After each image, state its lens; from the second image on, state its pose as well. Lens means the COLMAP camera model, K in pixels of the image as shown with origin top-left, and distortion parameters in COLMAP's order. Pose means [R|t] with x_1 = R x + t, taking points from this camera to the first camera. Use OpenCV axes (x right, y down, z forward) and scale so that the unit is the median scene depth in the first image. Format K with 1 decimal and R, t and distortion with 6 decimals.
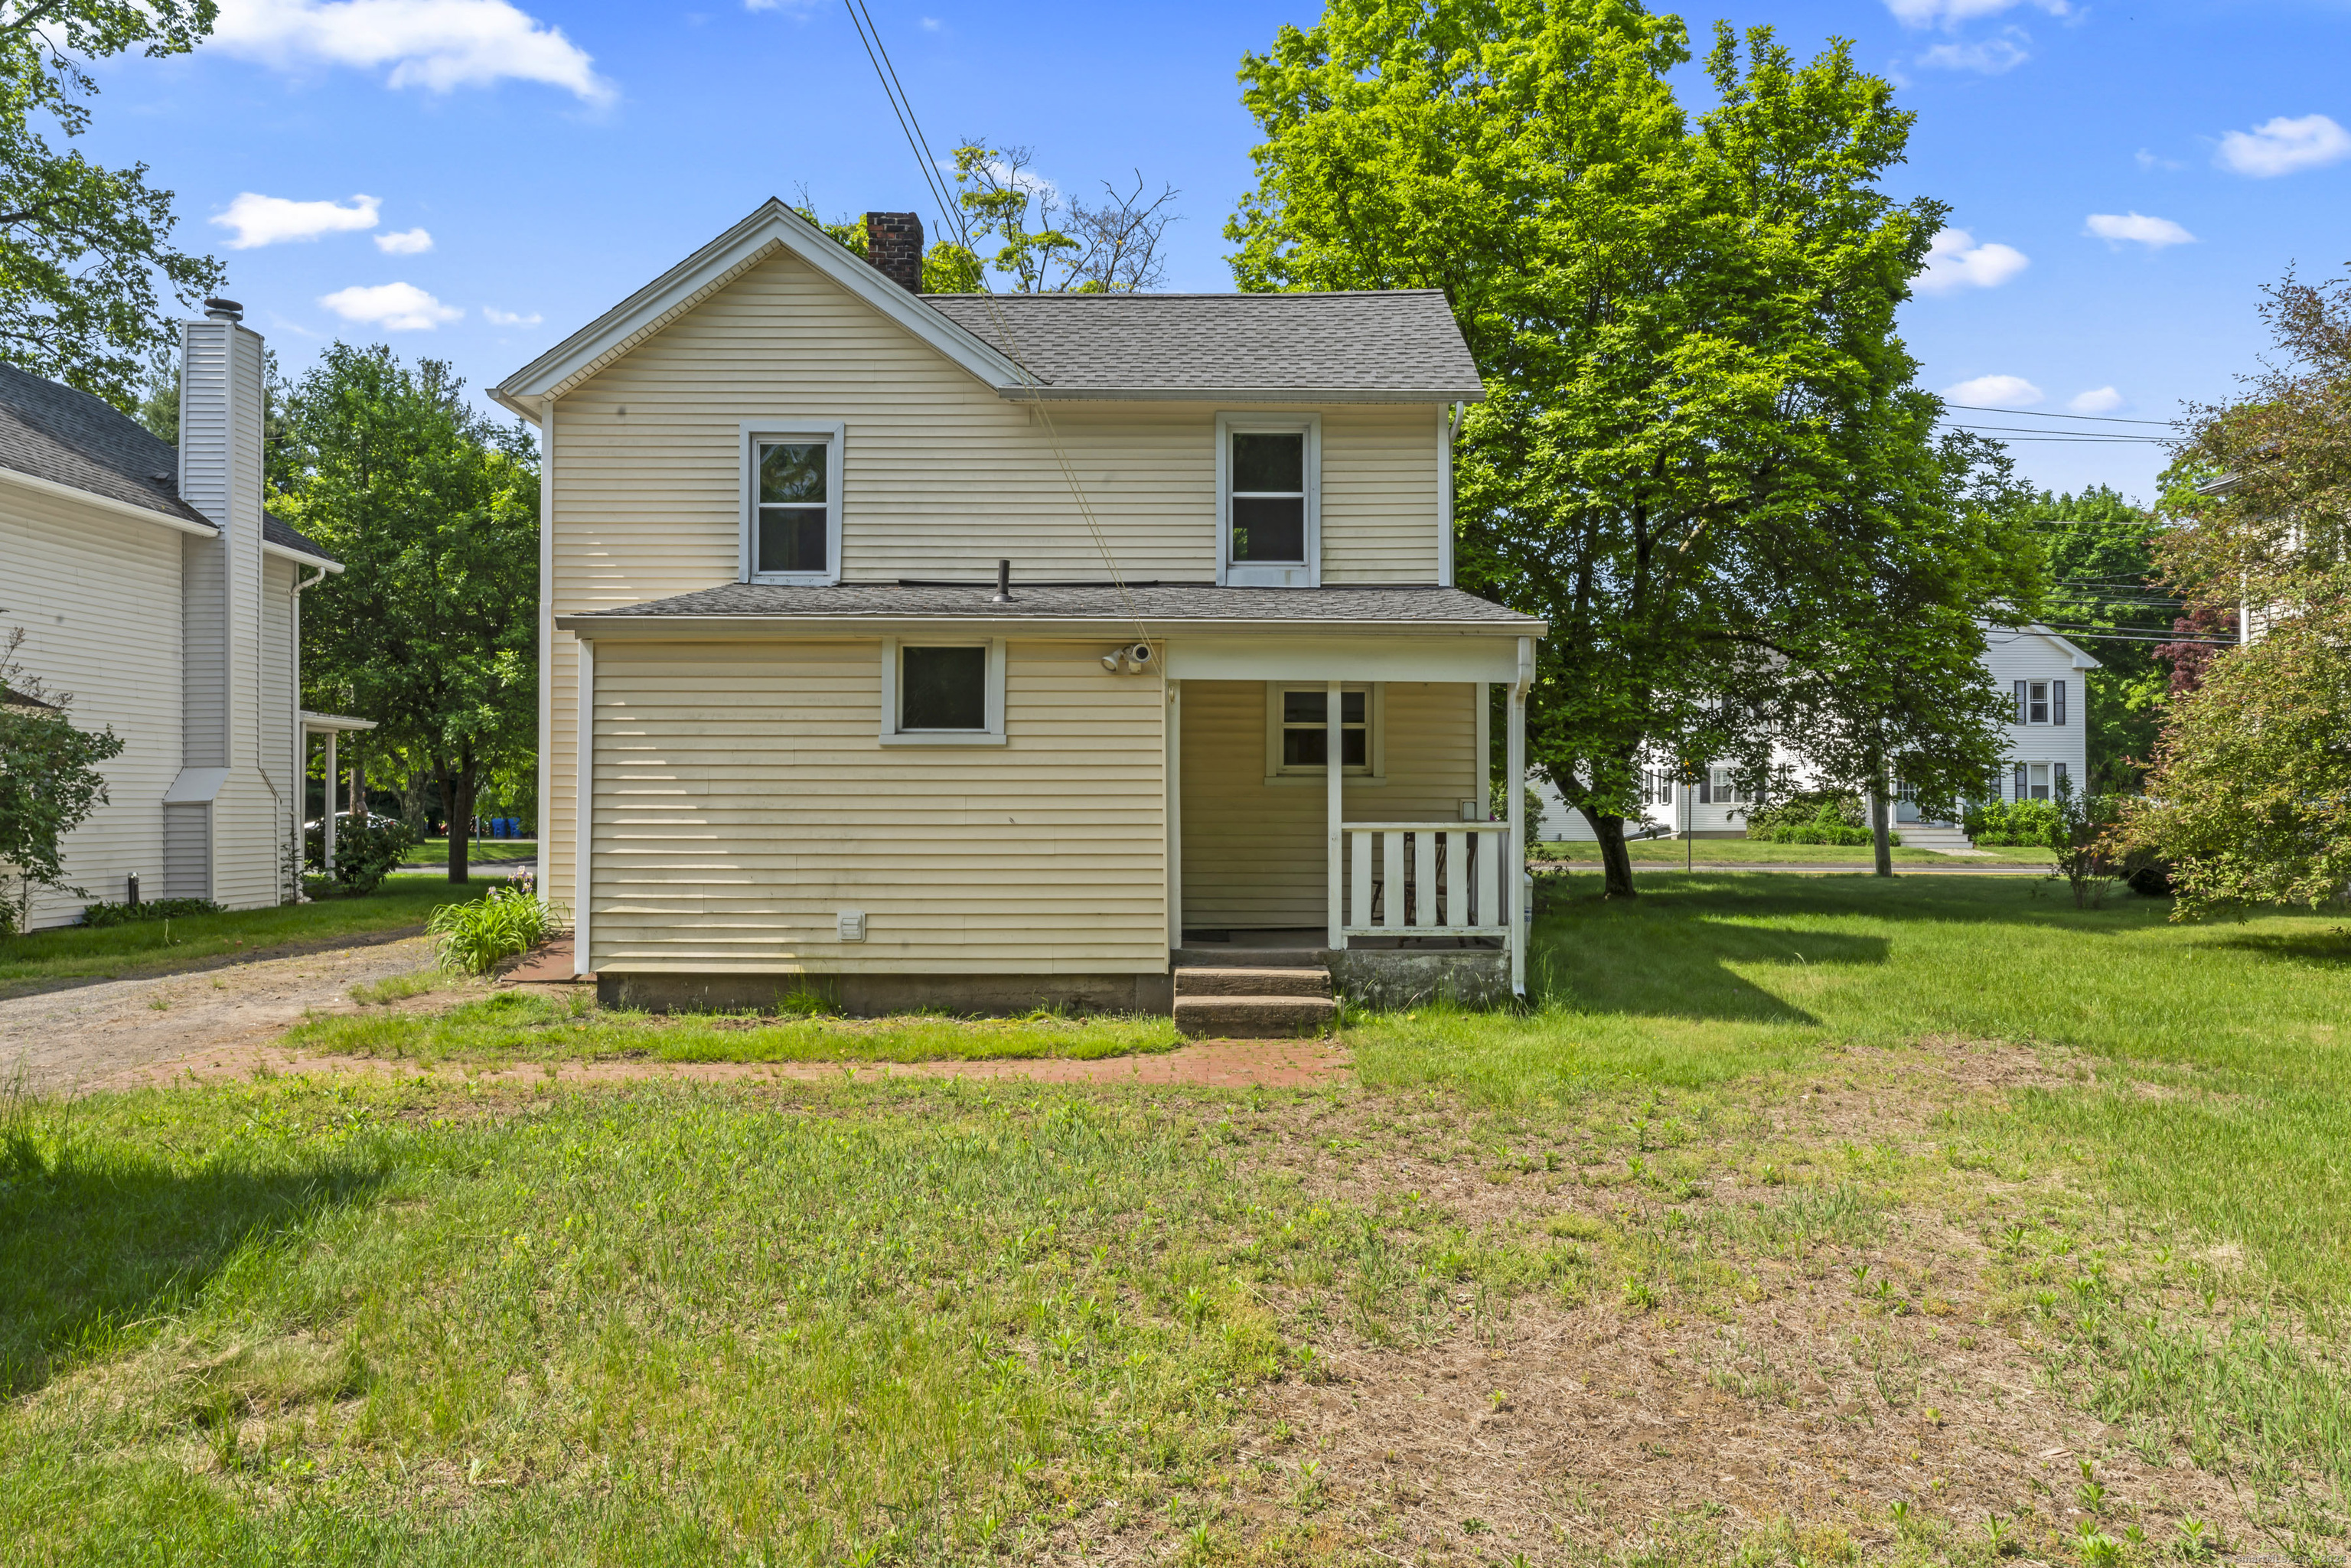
lens RADIAL K [[1544.6, 0, 1179.5], [0, 1544.6, 786.9], [0, 0, 1]] dist [0.004709, -0.002971]
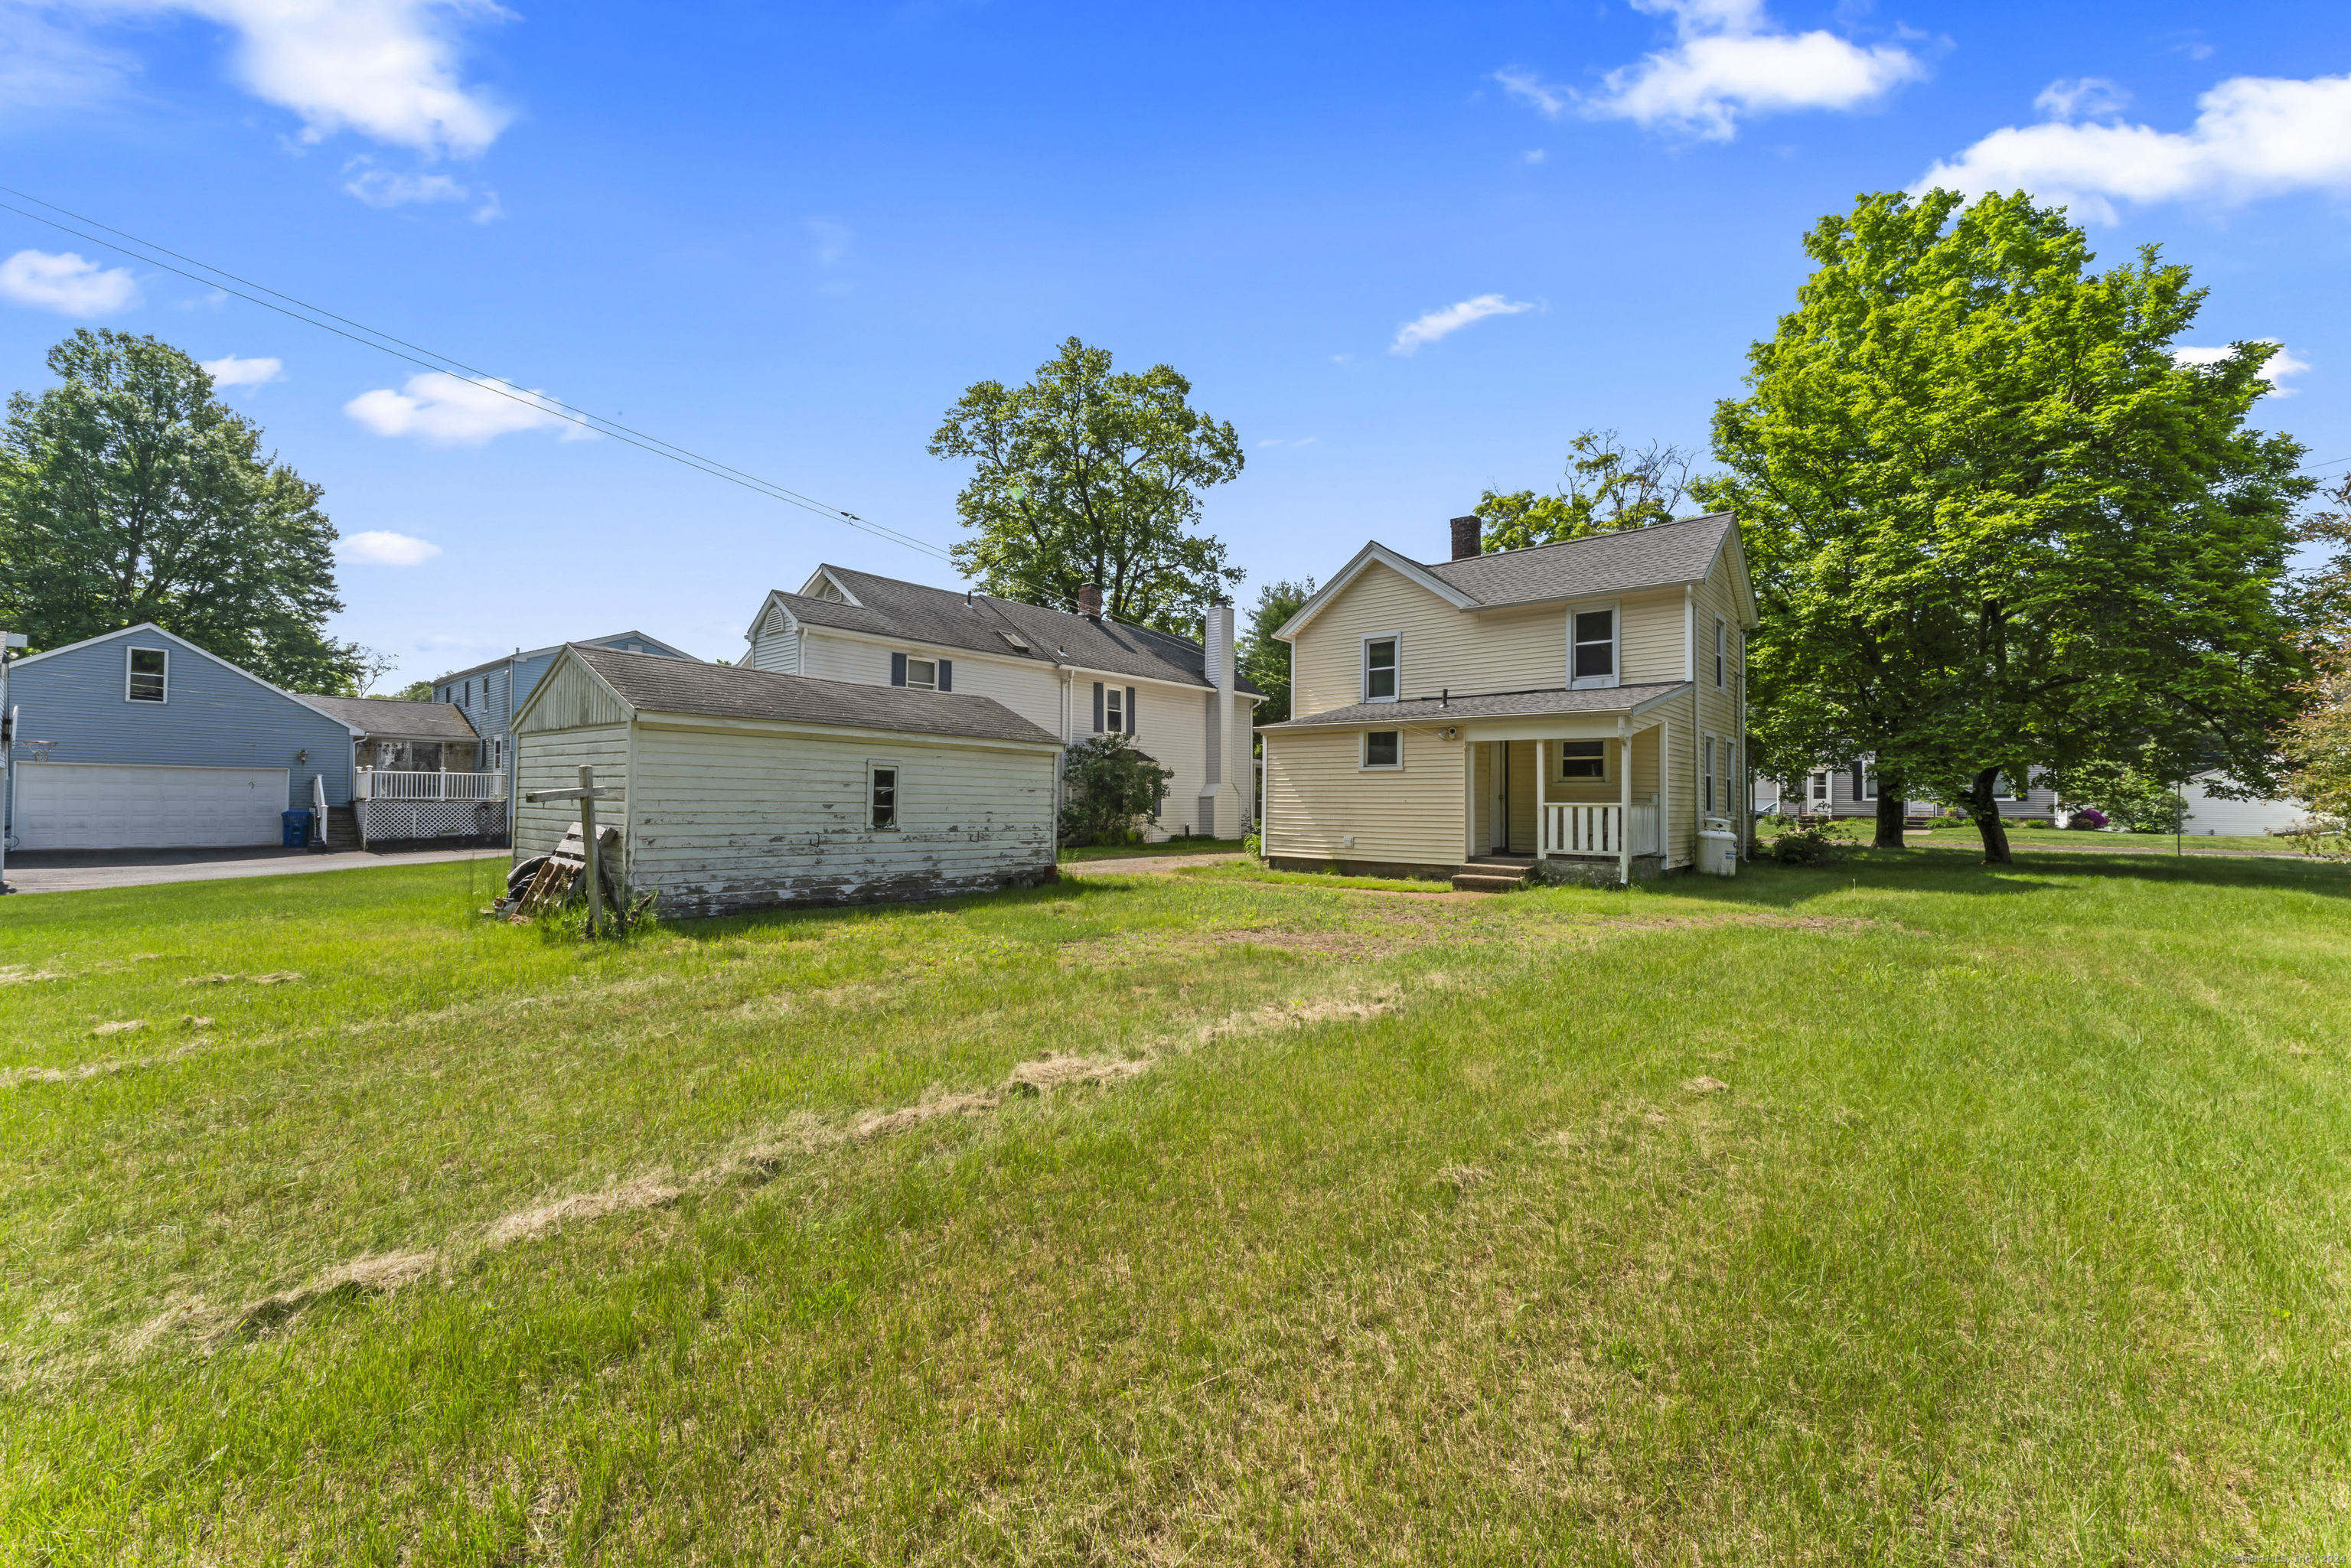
lens RADIAL K [[949.4, 0, 1173.2], [0, 949.4, 786.7], [0, 0, 1]] dist [0.001363, 0.000063]
pose [[0.755456, -0.006133, -0.655171, 0.454294], [0.000628, 0.999963, -0.008636, 0.009122], [0.655199, 0.006113, 0.755432, -0.294076]]
